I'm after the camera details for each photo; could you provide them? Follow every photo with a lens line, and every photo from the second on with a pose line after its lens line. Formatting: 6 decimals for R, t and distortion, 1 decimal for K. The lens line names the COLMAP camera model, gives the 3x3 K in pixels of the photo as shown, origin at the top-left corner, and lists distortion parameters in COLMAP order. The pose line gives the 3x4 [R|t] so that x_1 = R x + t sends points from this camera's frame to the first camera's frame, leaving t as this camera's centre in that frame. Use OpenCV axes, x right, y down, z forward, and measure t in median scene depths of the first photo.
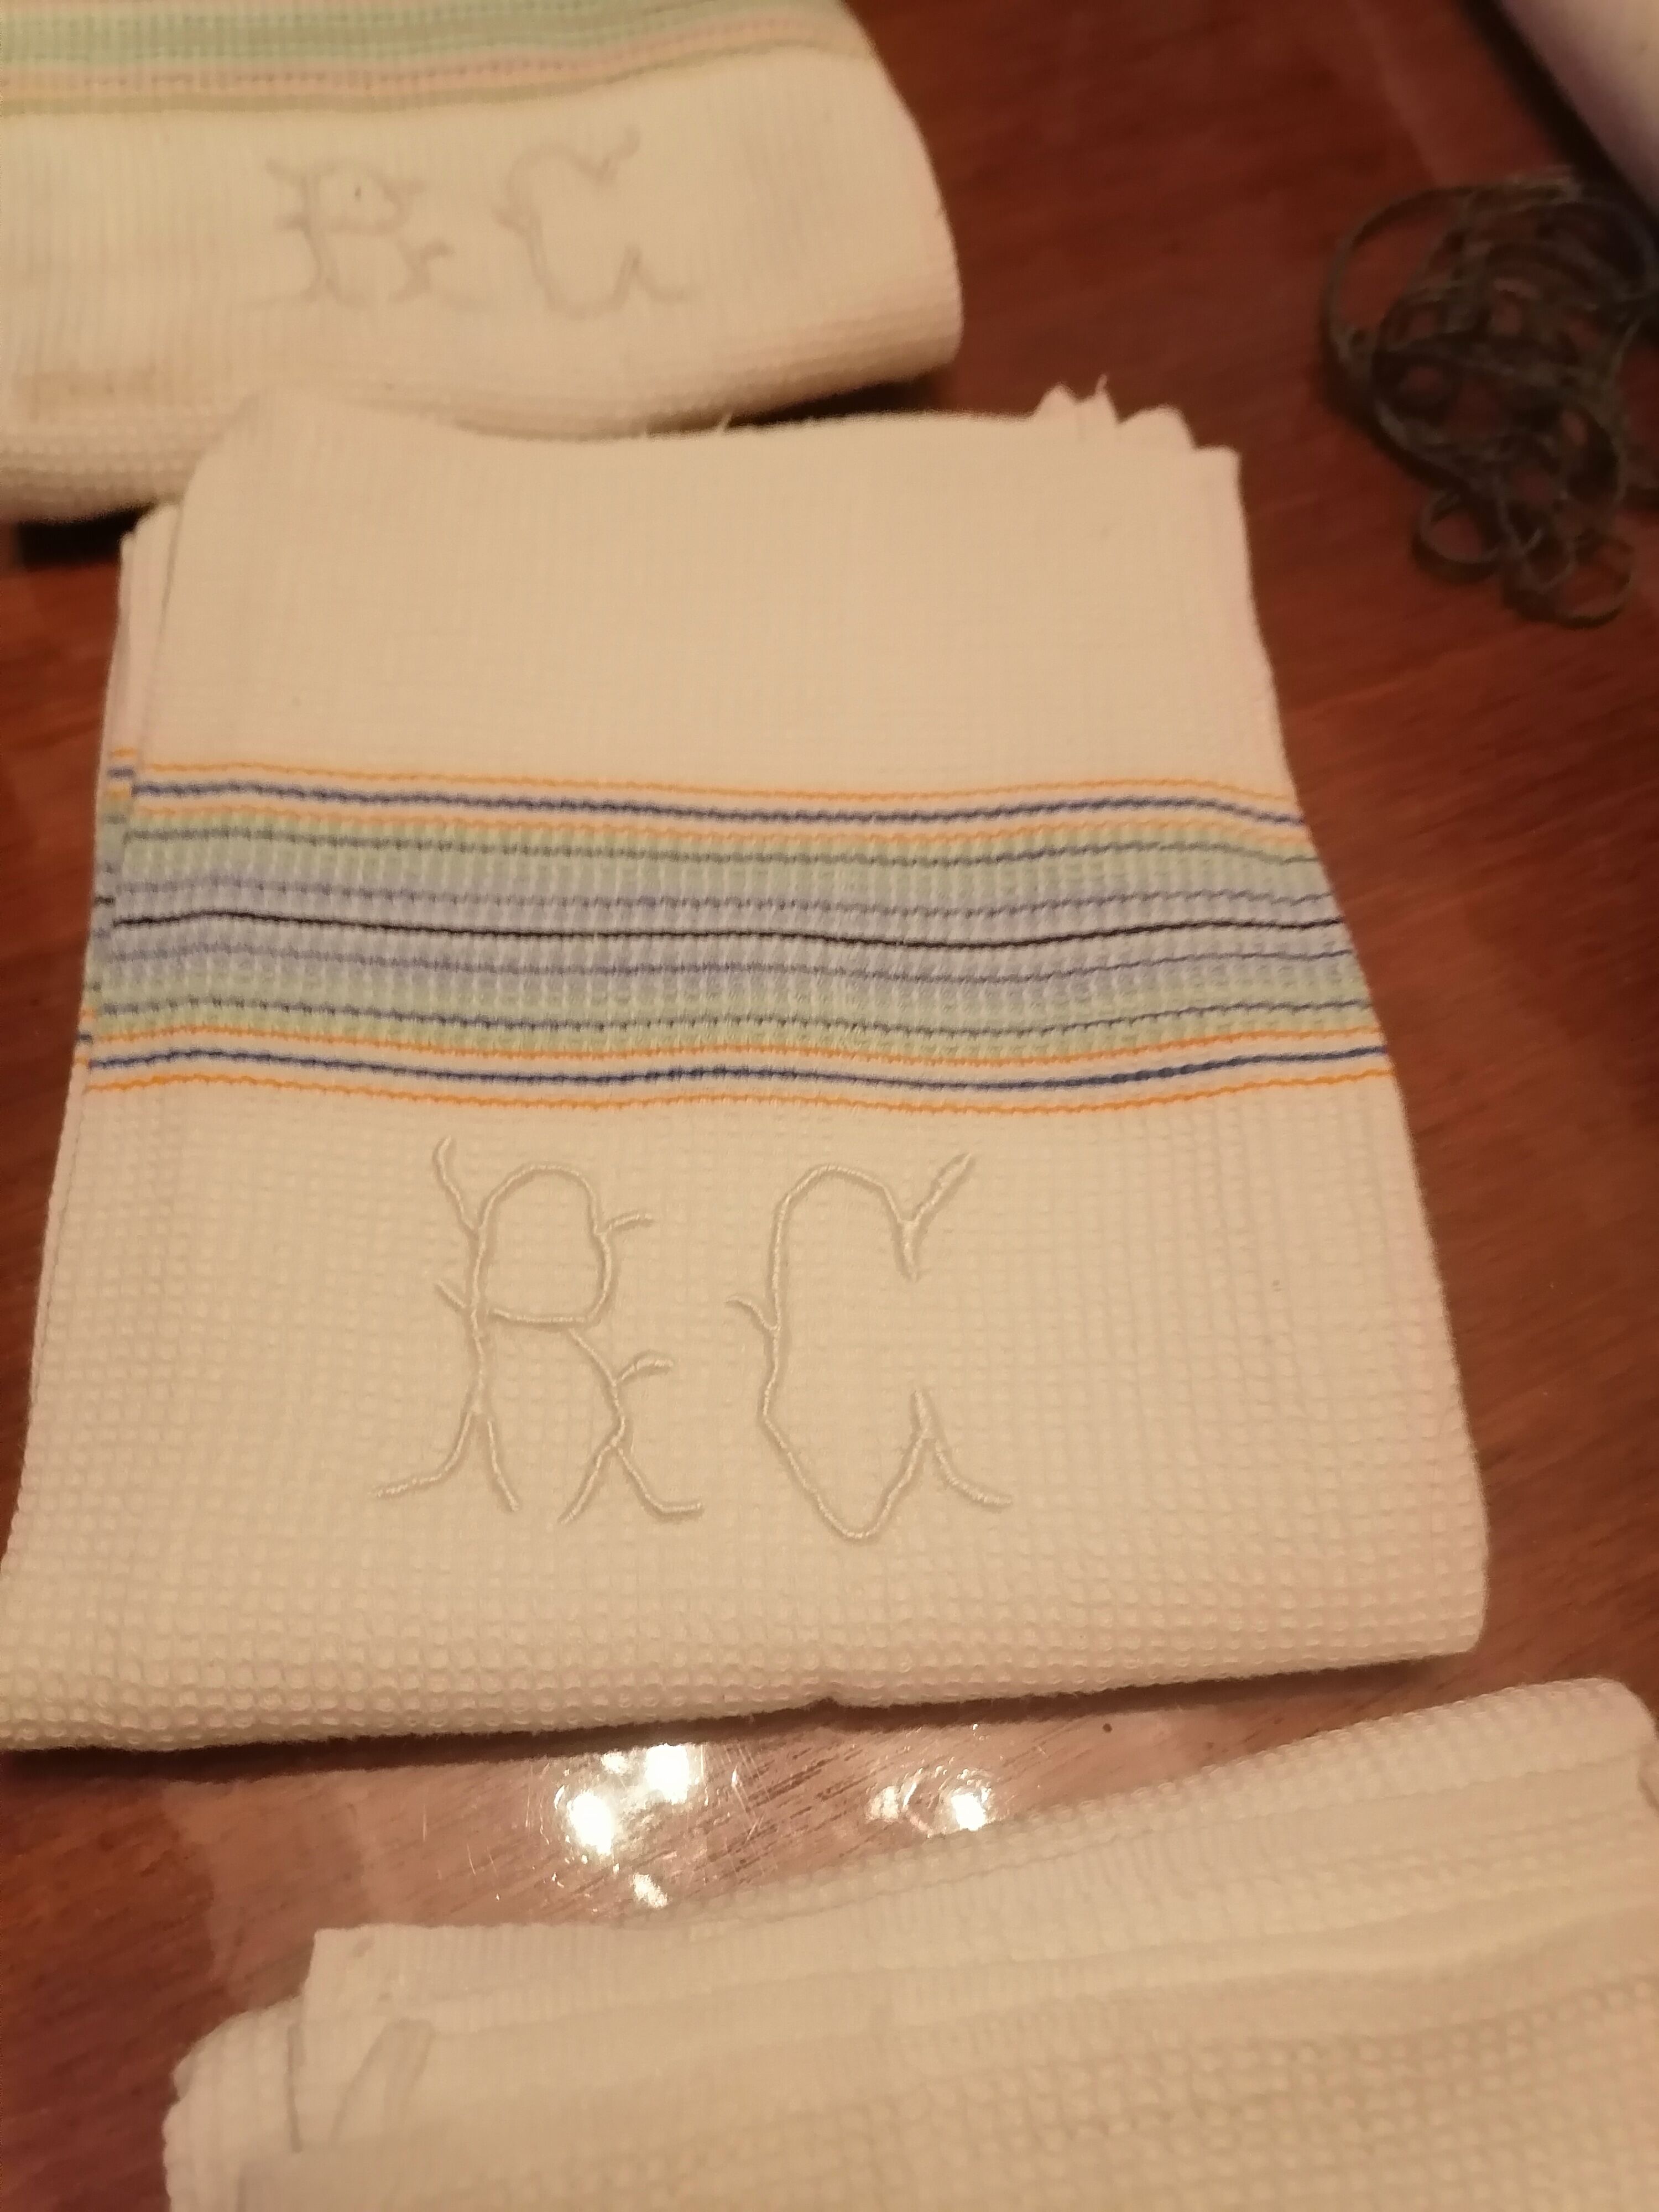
lens RADIAL K [[1784.3, 0, 843.8], [0, 1784.3, 1089.5], [0, 0, 1]] dist [0.042951, 0.090203]
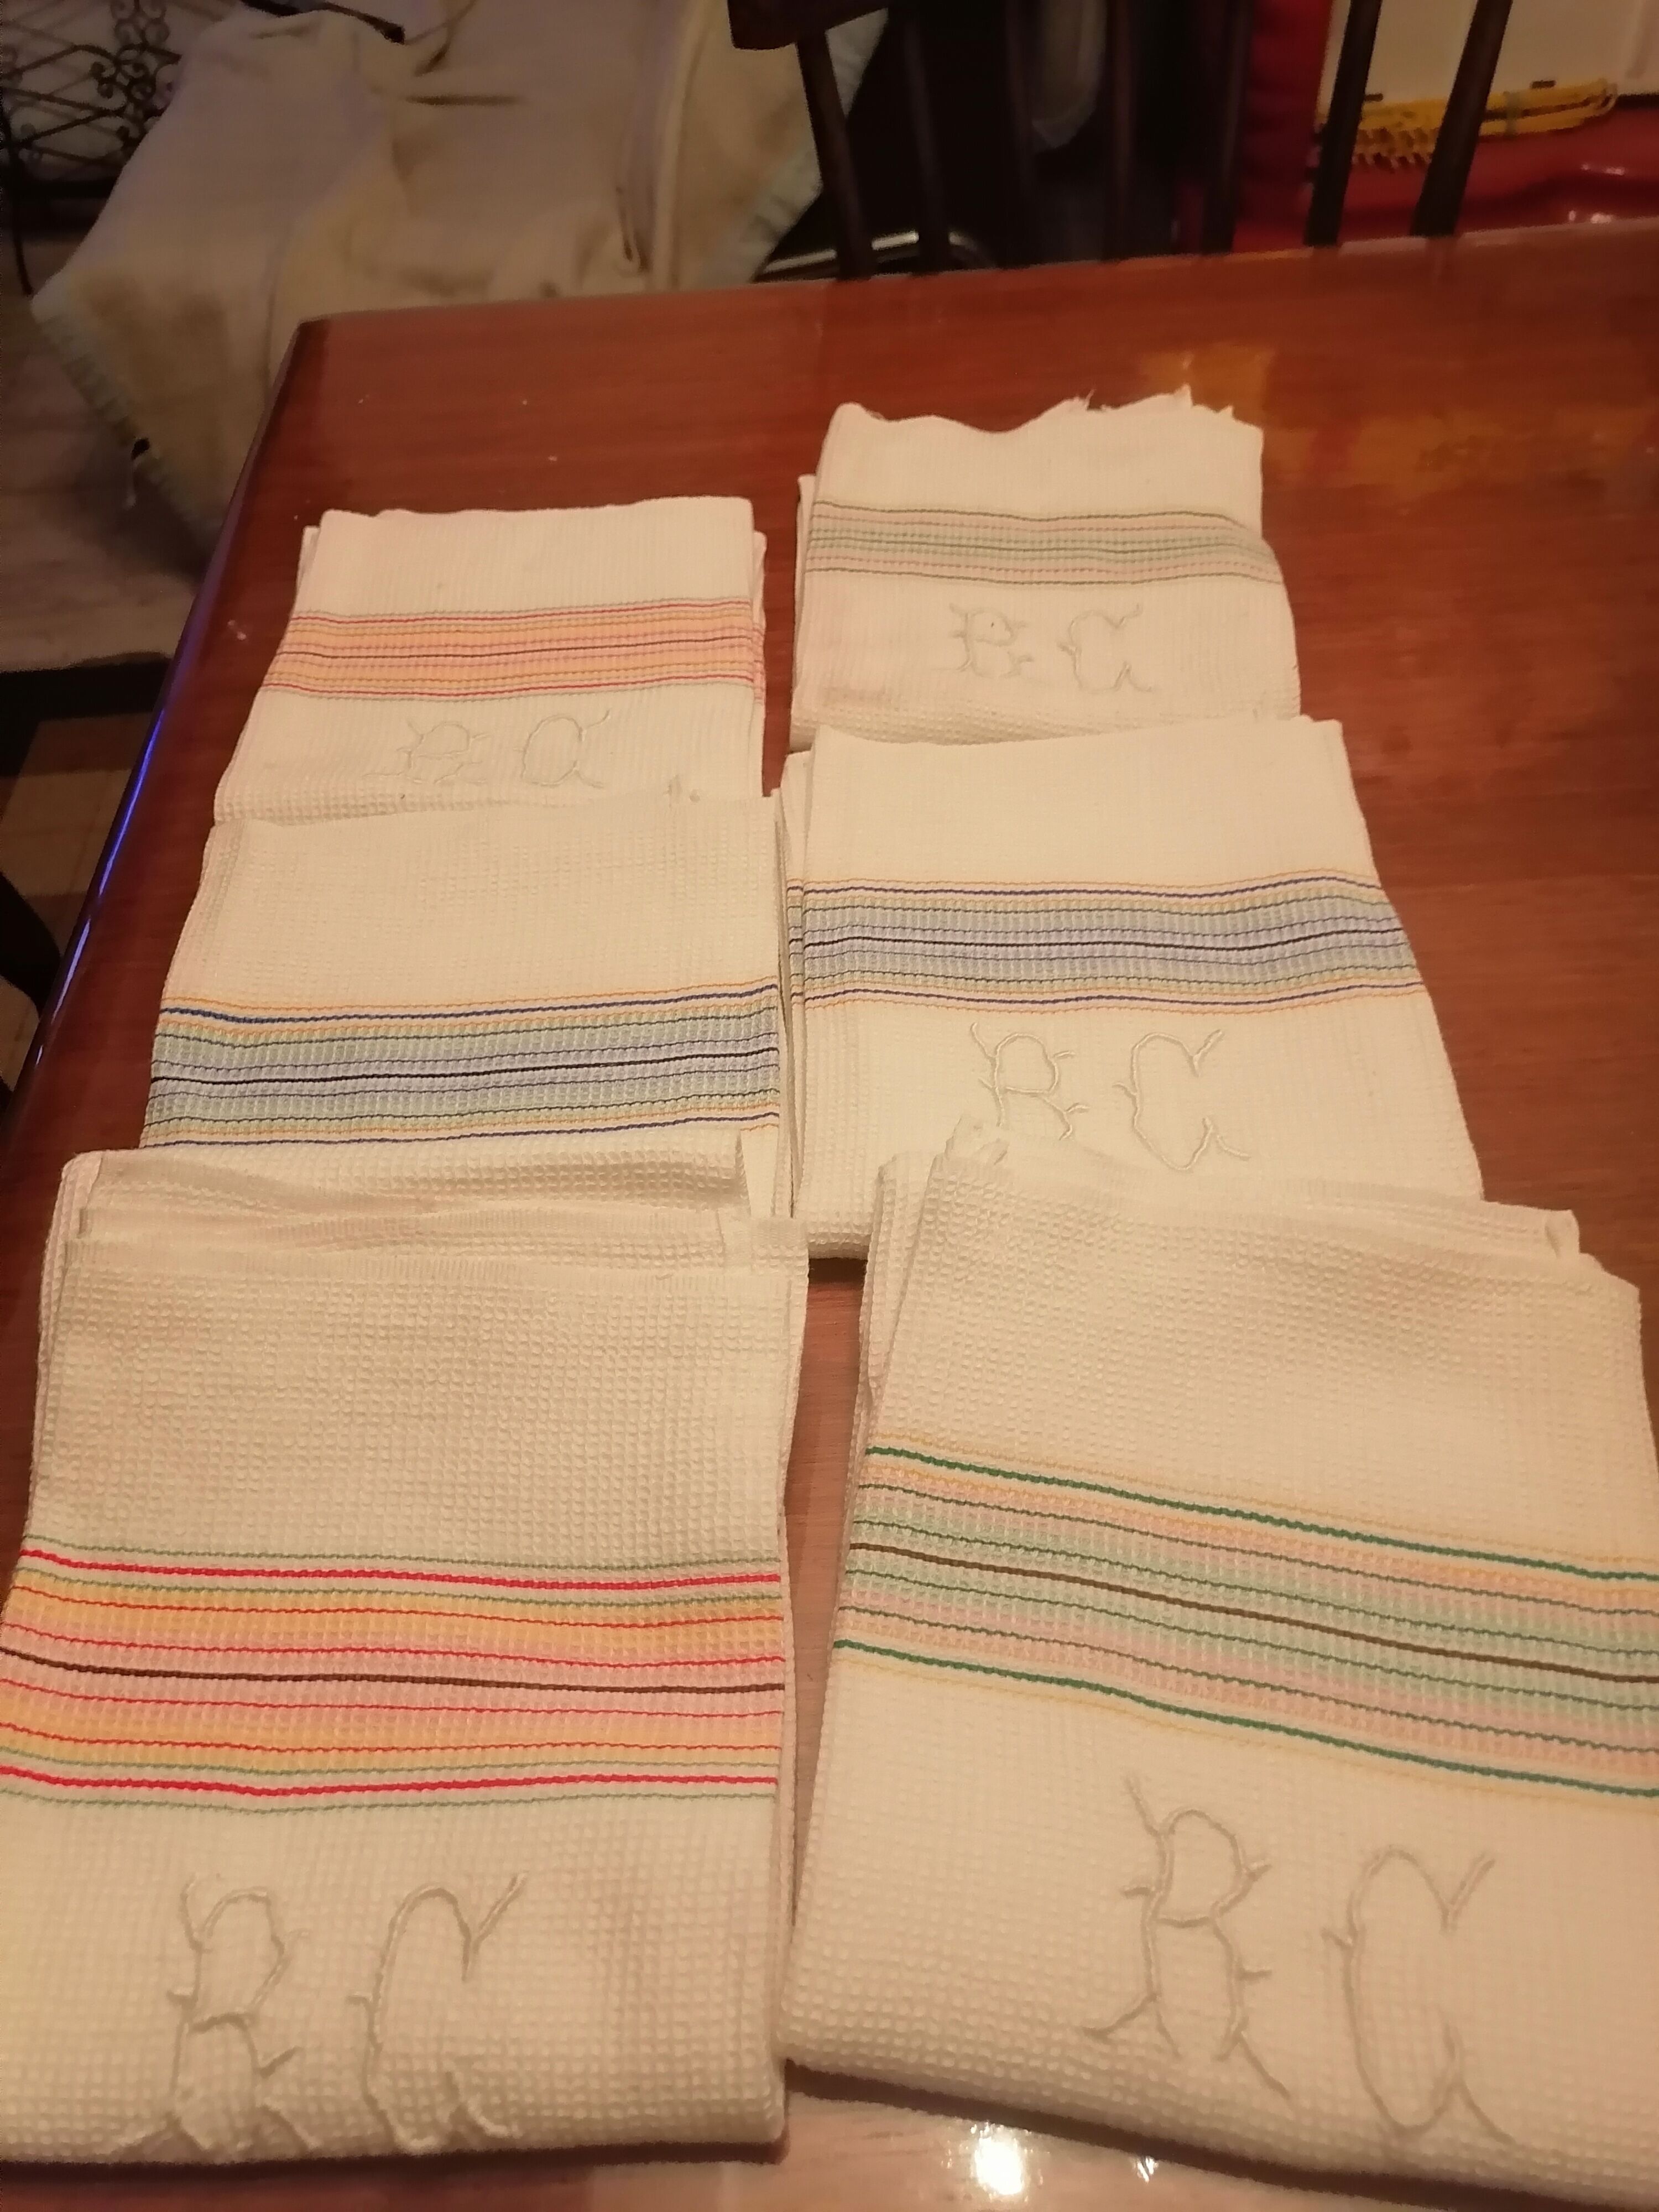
lens RADIAL K [[1784.3, 0, 827.6], [0, 1784.3, 1085.1], [0, 0, 1]] dist [0.042951, 0.090203]
pose [[0.995300, -0.008746, -0.096445, -0.181844], [-0.011827, 0.977481, -0.210693, 0.525495], [0.096116, 0.210844, 0.972783, -1.038794]]
